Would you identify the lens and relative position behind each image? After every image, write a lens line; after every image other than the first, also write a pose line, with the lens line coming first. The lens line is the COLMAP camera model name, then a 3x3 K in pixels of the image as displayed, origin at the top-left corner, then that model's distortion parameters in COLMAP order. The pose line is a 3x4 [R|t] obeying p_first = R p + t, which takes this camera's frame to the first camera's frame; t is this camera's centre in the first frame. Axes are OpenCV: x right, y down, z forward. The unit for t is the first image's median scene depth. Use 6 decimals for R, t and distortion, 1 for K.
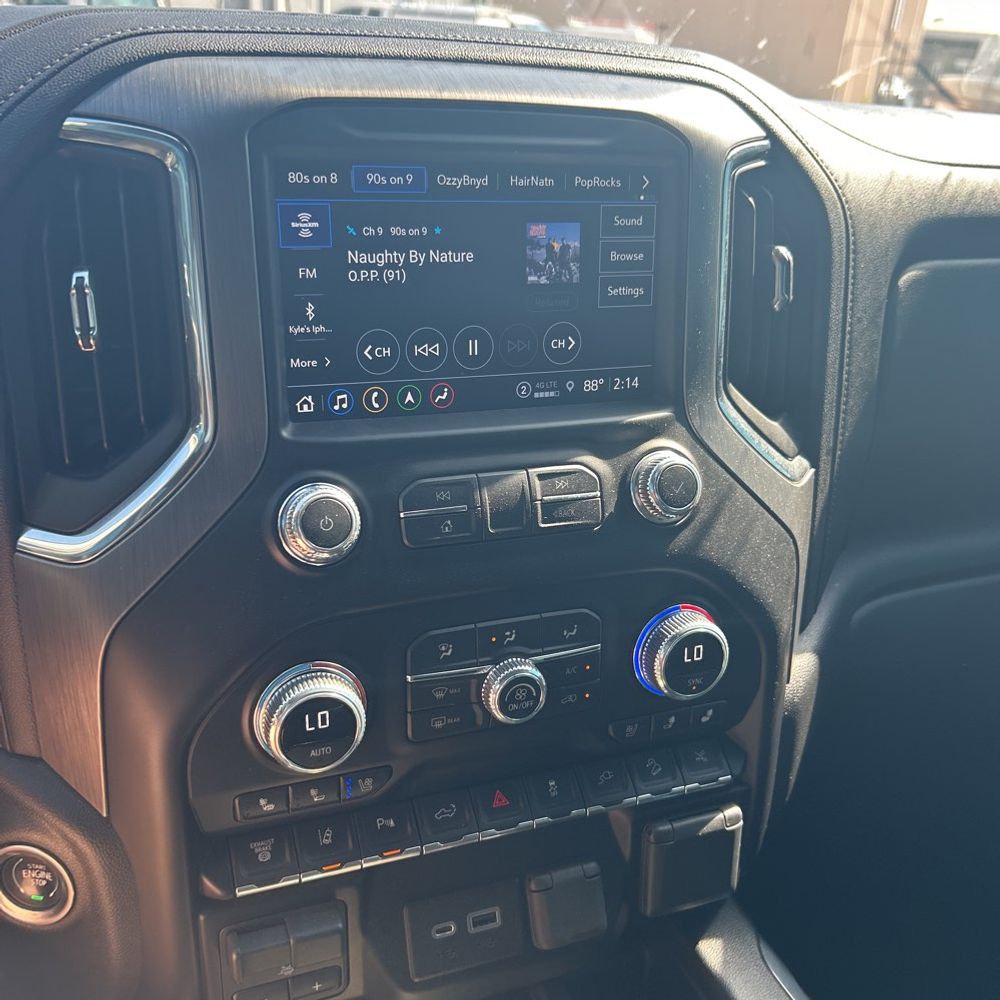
lens RADIAL K [[1020.3, 0, 493.3], [0, 1020.3, 489.6], [0, 0, 1]] dist [0.021053, 0.000000]
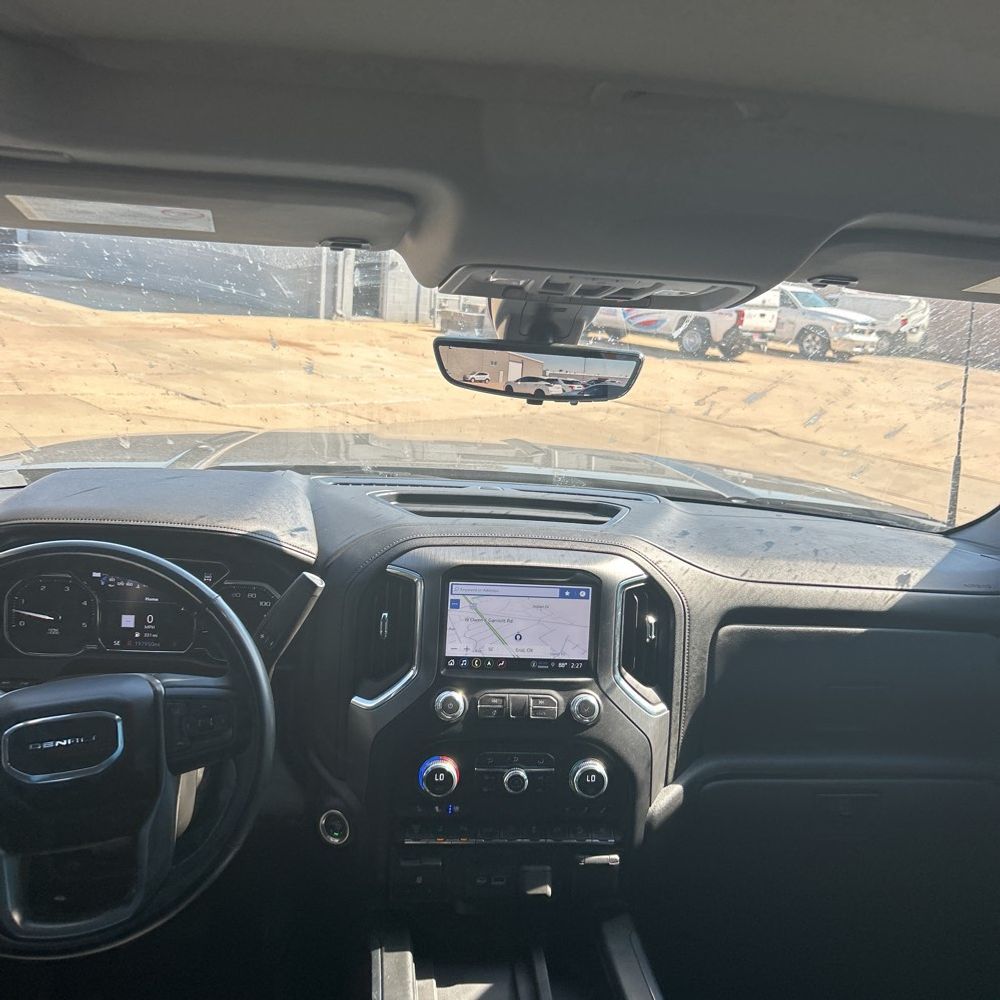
lens RADIAL K [[1020.3, 0, 524.6], [0, 1020.3, 492.9], [0, 0, 1]] dist [0.021053, 0.000000]
pose [[0.972299, 0.071297, -0.222602, 0.561835], [-0.115635, 0.974361, -0.193001, -0.018587], [0.203134, 0.213395, 0.955614, -1.623656]]
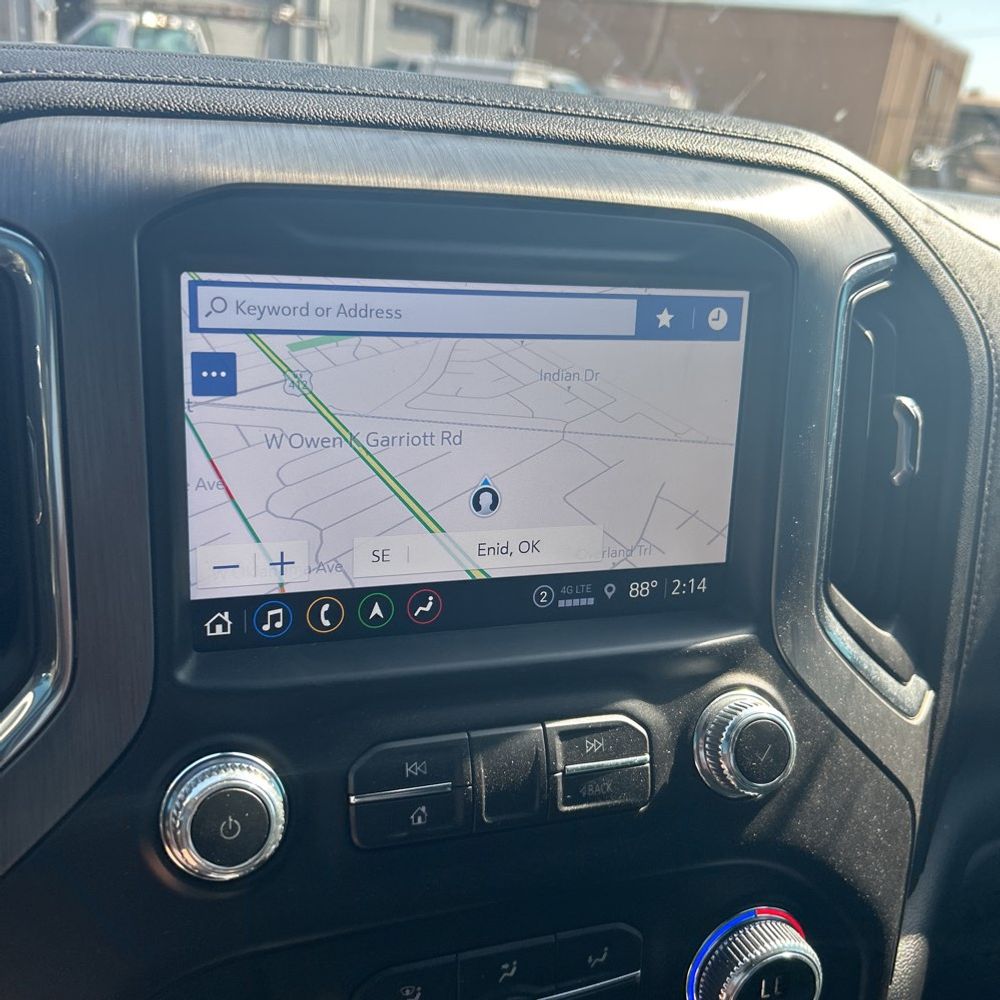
lens RADIAL K [[1020.3, 0, 492.3], [0, 1020.3, 494.4], [0, 0, 1]] dist [0.021053, 0.000000]
pose [[0.998970, 0.042166, -0.016762, 0.003825], [-0.042835, 0.998206, -0.041826, -0.137892], [0.014968, 0.042501, 0.998984, 0.299840]]
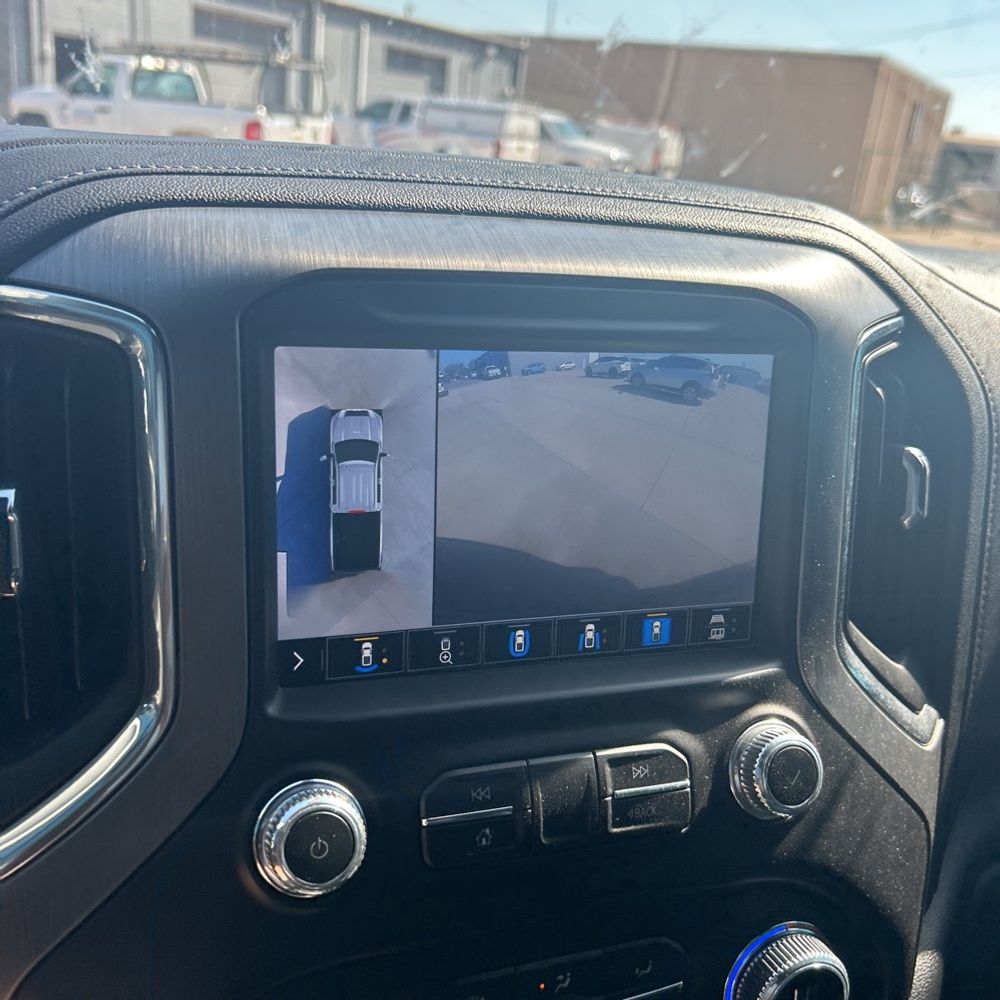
lens RADIAL K [[1020.3, 0, 490.2], [0, 1020.3, 493.8], [0, 0, 1]] dist [0.021053, 0.000000]
pose [[0.999291, 0.036617, -0.008771, -0.041167], [-0.037159, 0.996662, -0.072691, -0.145285], [0.006080, 0.072966, 0.997316, 0.233263]]
